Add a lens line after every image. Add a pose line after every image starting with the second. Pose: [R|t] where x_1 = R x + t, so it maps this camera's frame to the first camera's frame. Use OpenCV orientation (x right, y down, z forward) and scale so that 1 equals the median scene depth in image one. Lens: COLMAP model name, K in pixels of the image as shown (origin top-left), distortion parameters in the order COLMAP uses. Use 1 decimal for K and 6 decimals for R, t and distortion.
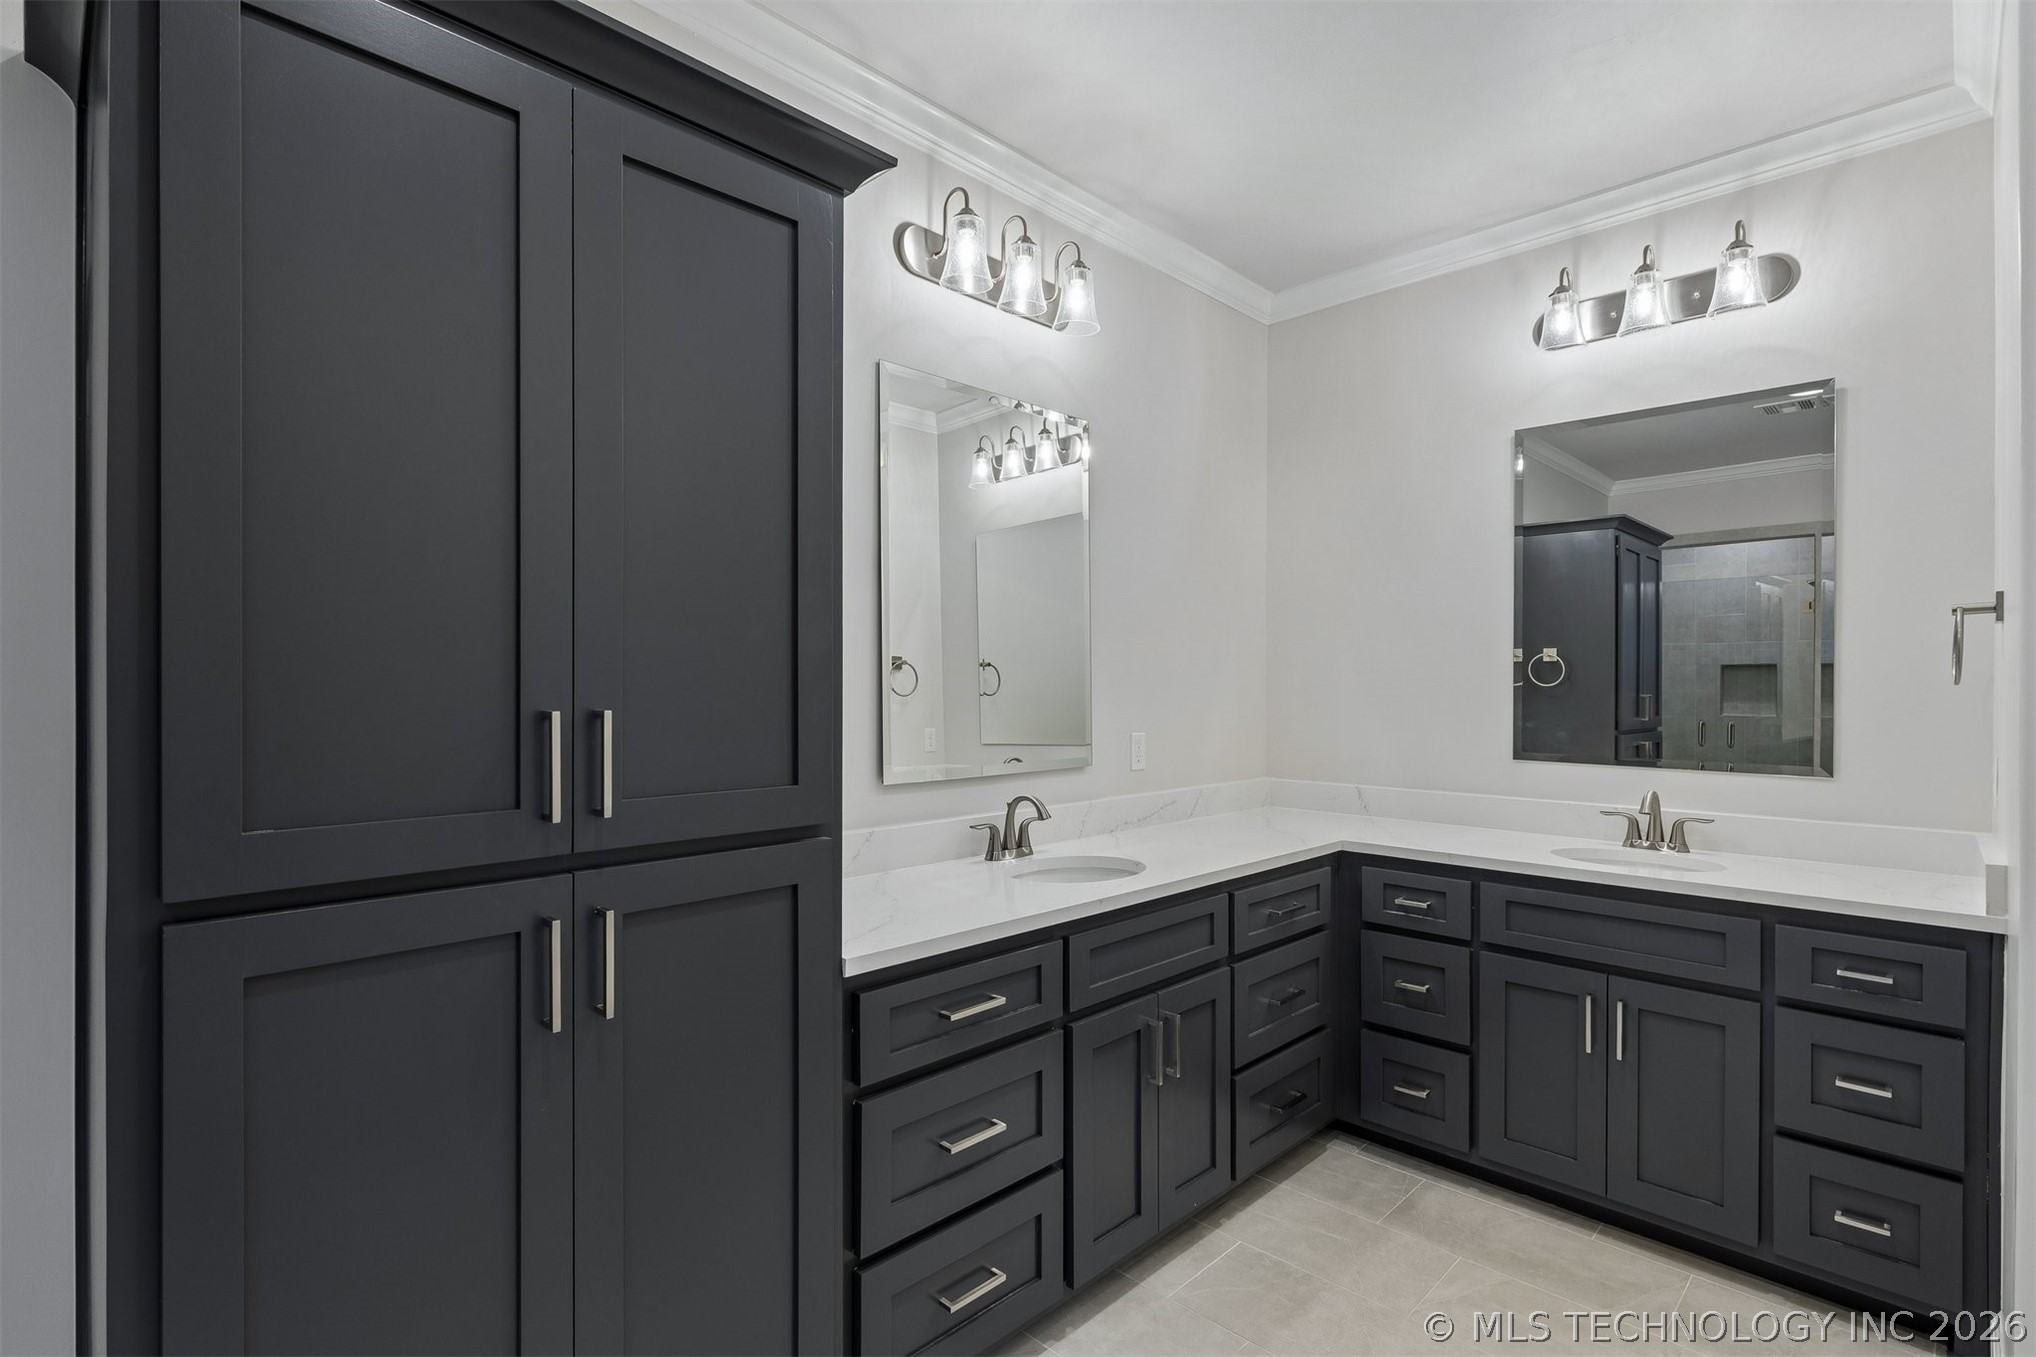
lens RADIAL K [[971.4, 0, 1018.0], [0, 971.4, 678.5], [0, 0, 1]] dist [0.001984, 0.000184]
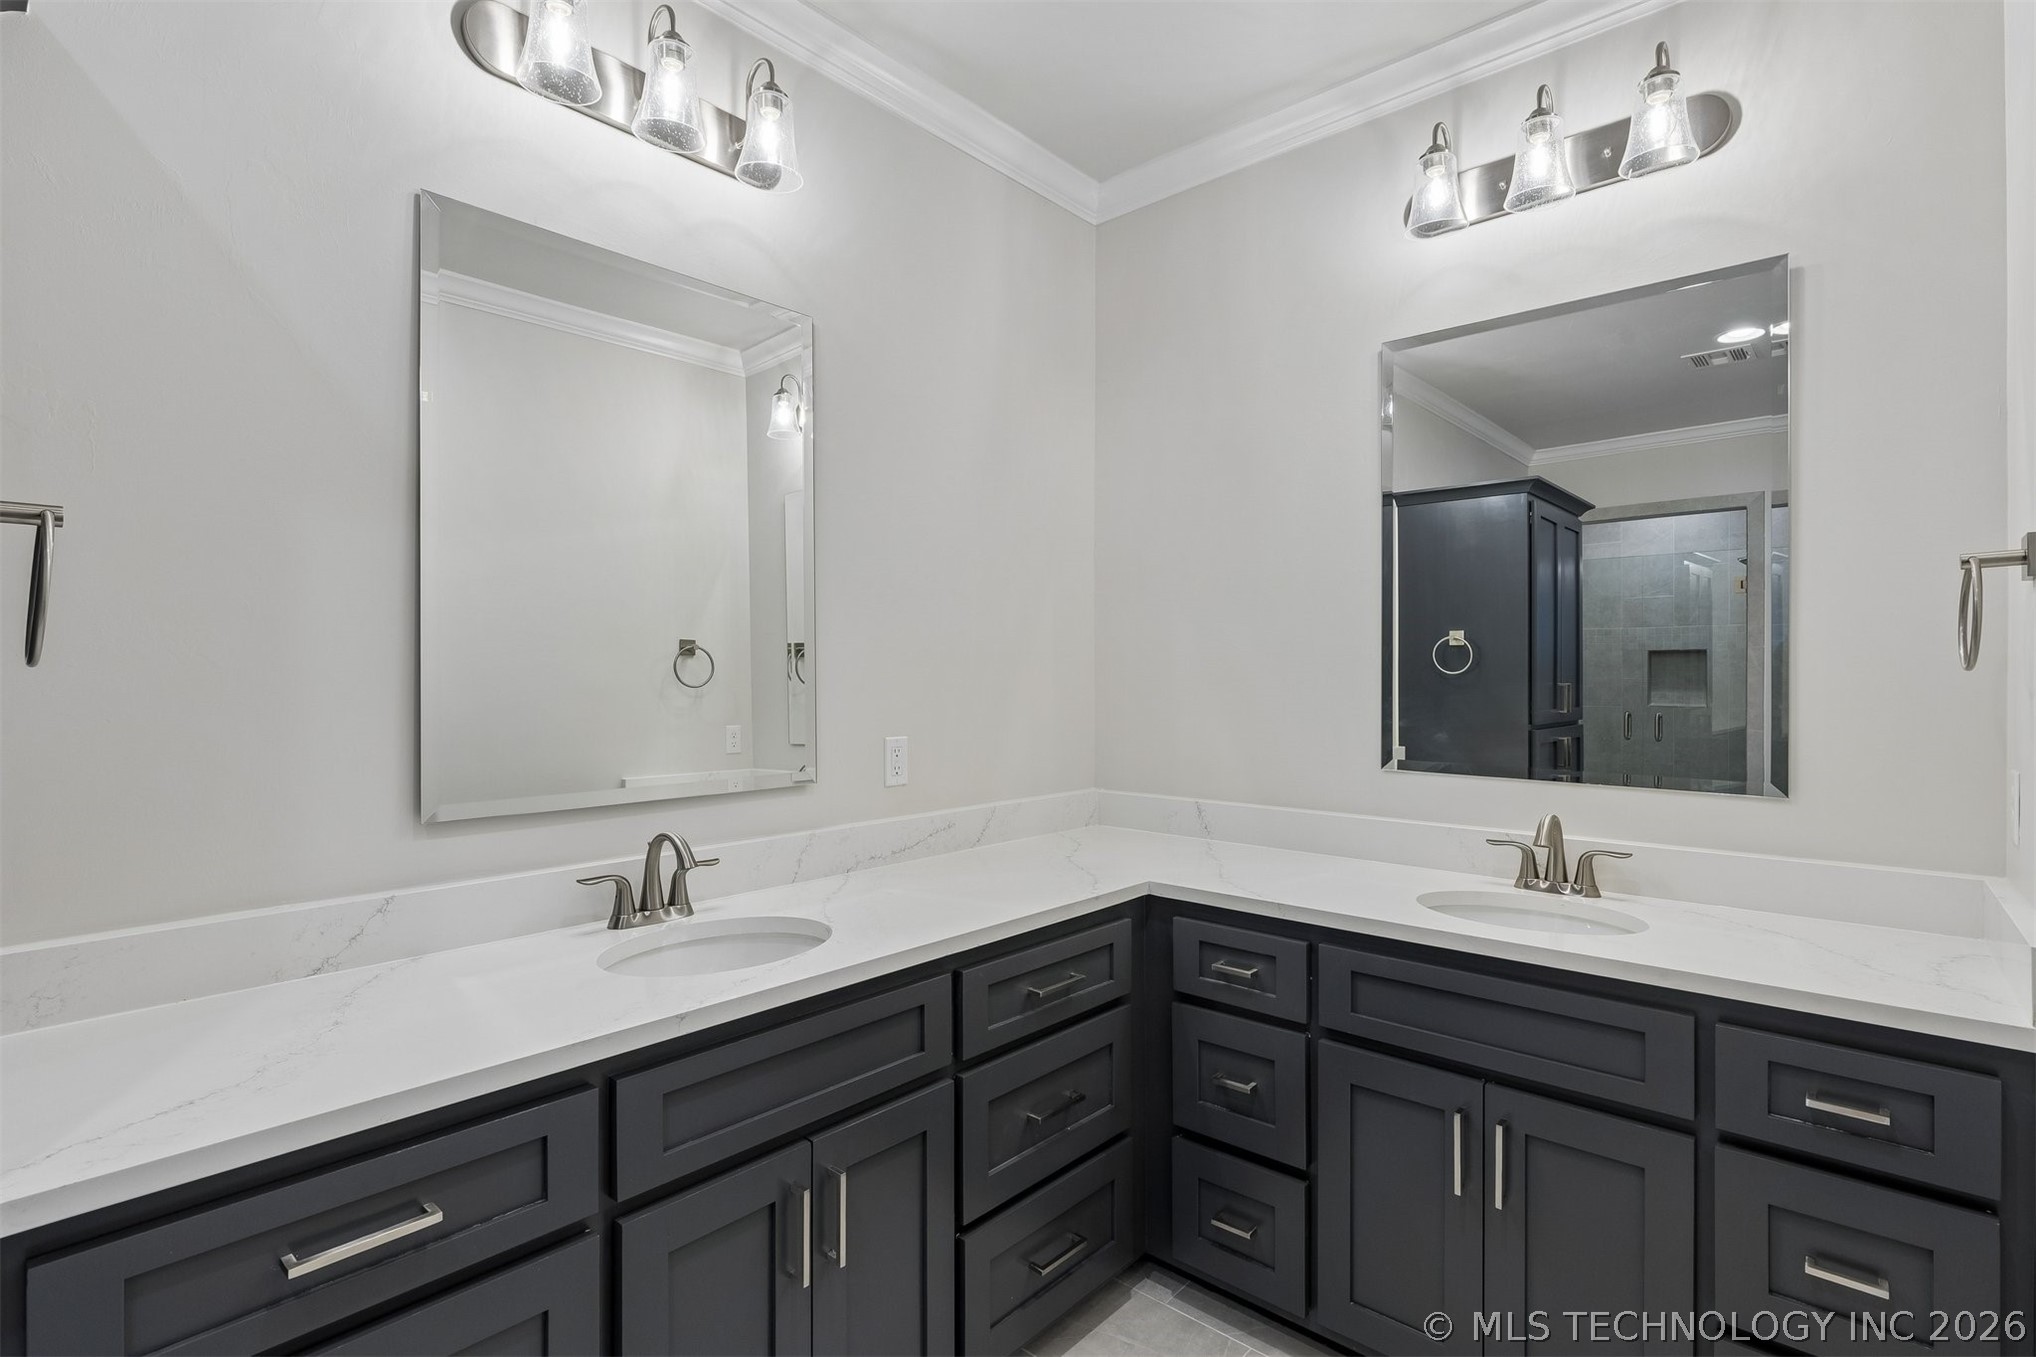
lens RADIAL K [[994.5, 0, 998.3], [0, 994.5, 664.6], [0, 0, 1]] dist [0.001931, -0.000019]
pose [[0.998955, -0.001868, 0.045675, 0.189089], [0.001983, 0.999995, -0.002486, 0.002062], [-0.045670, 0.002574, 0.998953, 0.250604]]
